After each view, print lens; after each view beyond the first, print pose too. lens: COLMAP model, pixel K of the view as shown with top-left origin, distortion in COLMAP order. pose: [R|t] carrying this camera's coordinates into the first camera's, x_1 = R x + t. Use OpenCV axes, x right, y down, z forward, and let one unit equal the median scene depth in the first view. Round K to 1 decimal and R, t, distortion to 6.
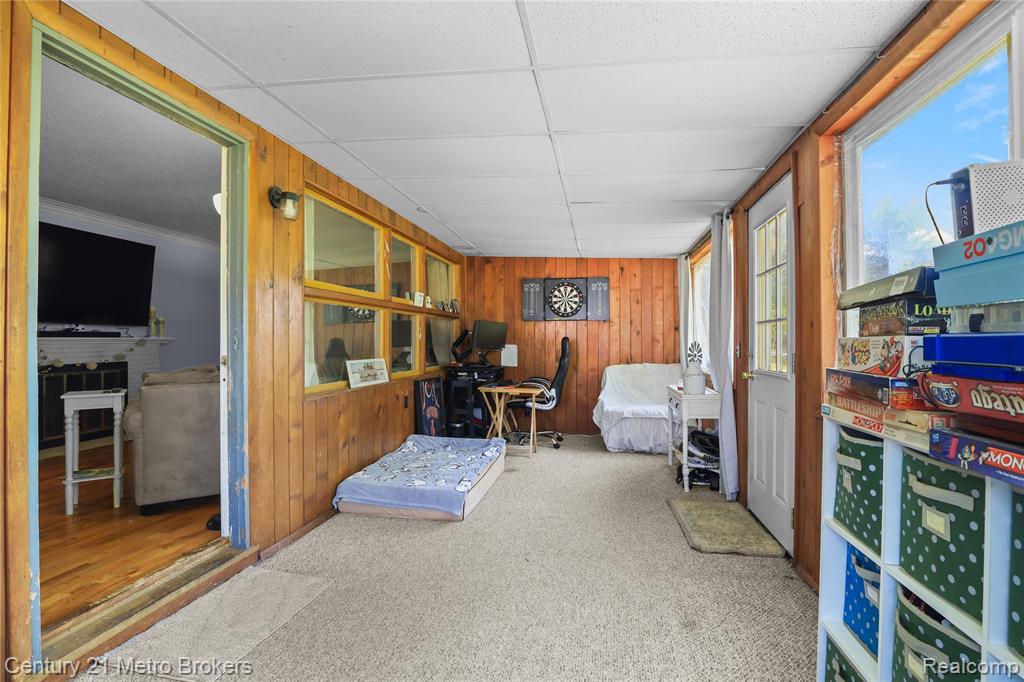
lens RADIAL K [[498.9, 0, 512.0], [0, 498.9, 341.0], [0, 0, 1]] dist [-0.037048, 0.009948]
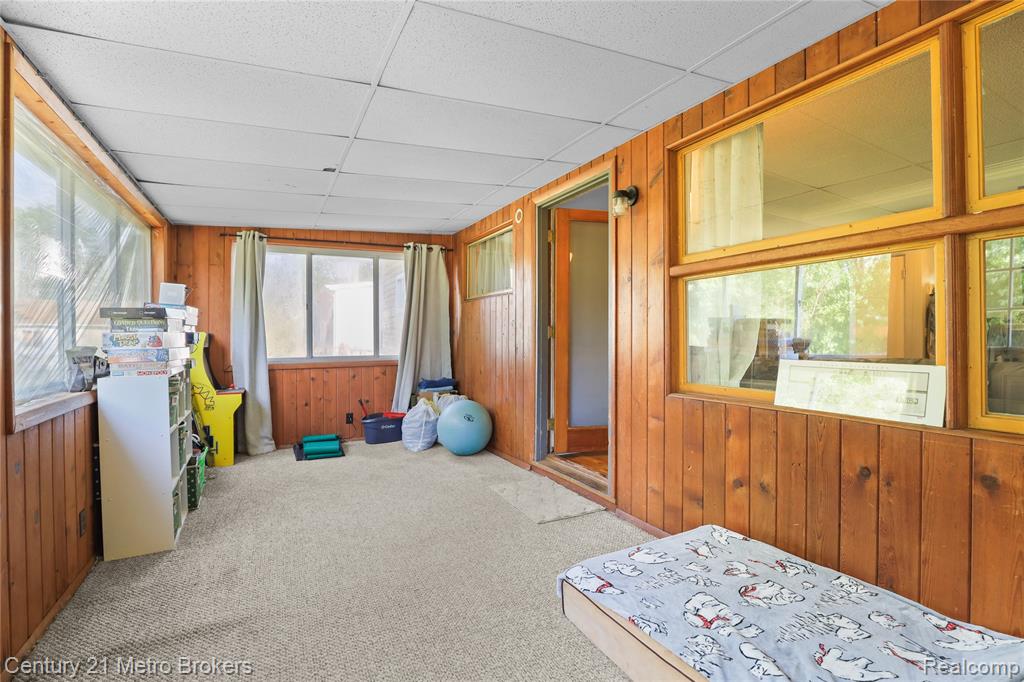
lens RADIAL K [[498.9, 0, 512.0], [0, 498.9, 341.0], [0, 0, 1]] dist [-0.037048, 0.009948]
pose [[-0.809298, 0.005501, -0.587372, 0.352434], [0.002391, 0.999979, 0.006072, 0.018323], [0.587393, 0.003510, -0.809294, 1.637885]]
